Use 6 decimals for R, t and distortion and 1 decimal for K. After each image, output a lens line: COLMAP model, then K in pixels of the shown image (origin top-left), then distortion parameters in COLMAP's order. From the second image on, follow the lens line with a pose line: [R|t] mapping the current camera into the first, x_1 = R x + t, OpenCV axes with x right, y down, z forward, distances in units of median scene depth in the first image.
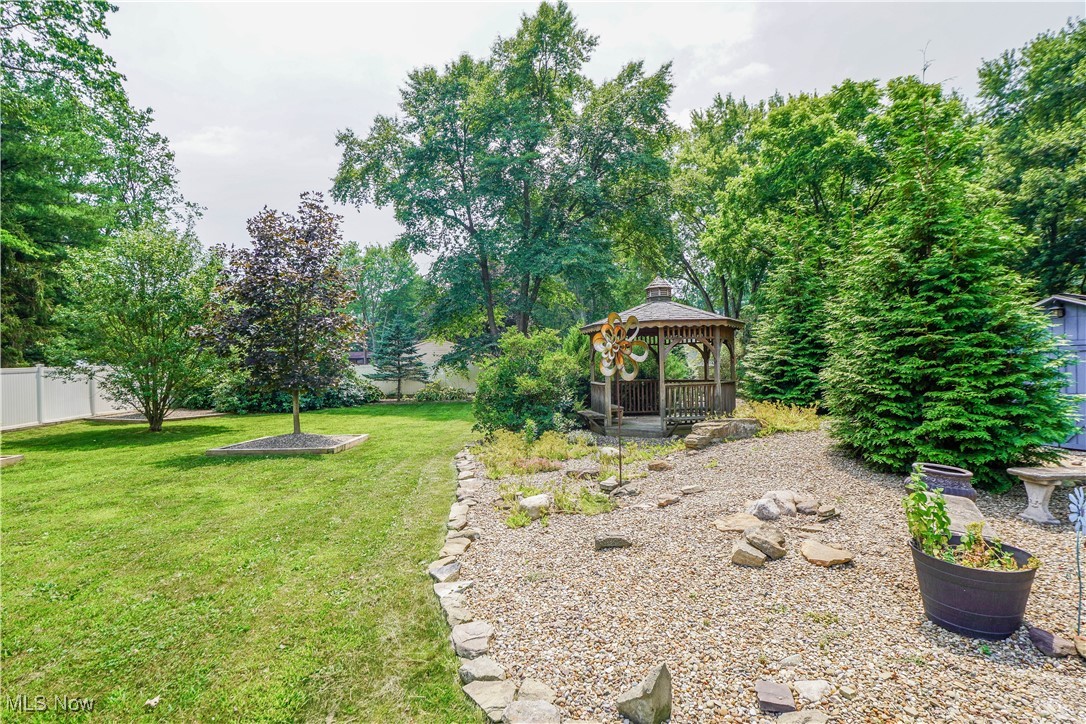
lens RADIAL K [[496.6, 0, 543.0], [0, 496.6, 362.0], [0, 0, 1]] dist [-0.000454, -0.000020]
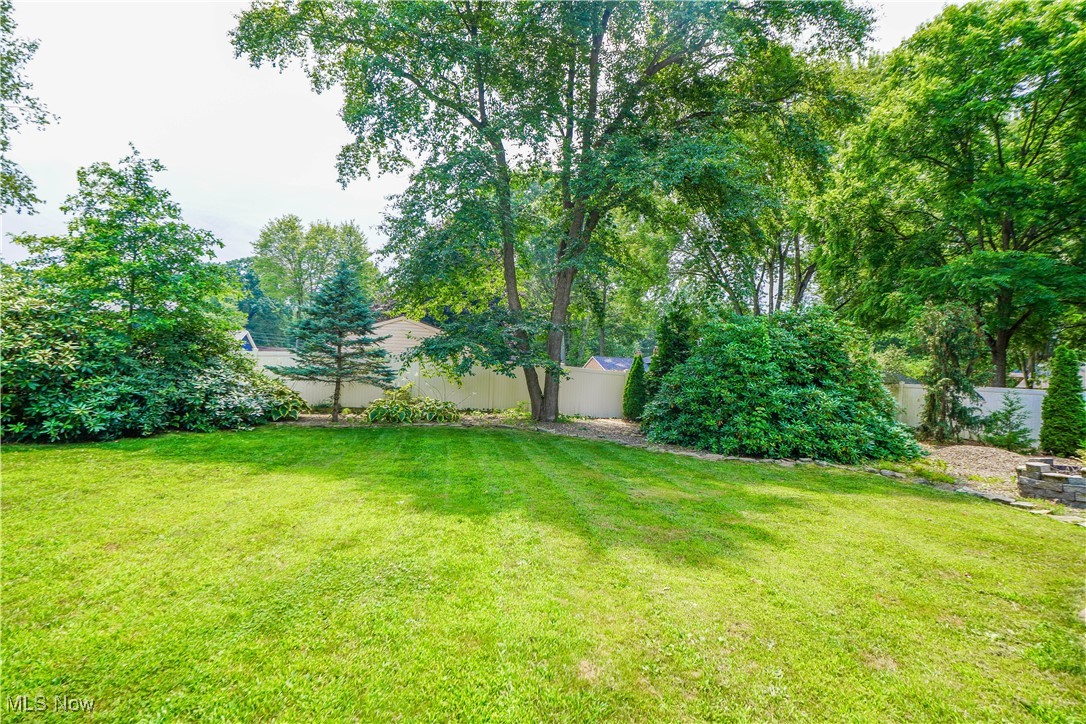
lens RADIAL K [[513.3, 0, 543.0], [0, 513.3, 362.0], [0, 0, 1]] dist [0.001276, 0.000121]
pose [[0.993744, 0.058313, 0.095251, -0.120803], [-0.056328, 0.998138, -0.023394, 0.015937], [-0.096438, 0.017882, 0.995178, 0.416658]]
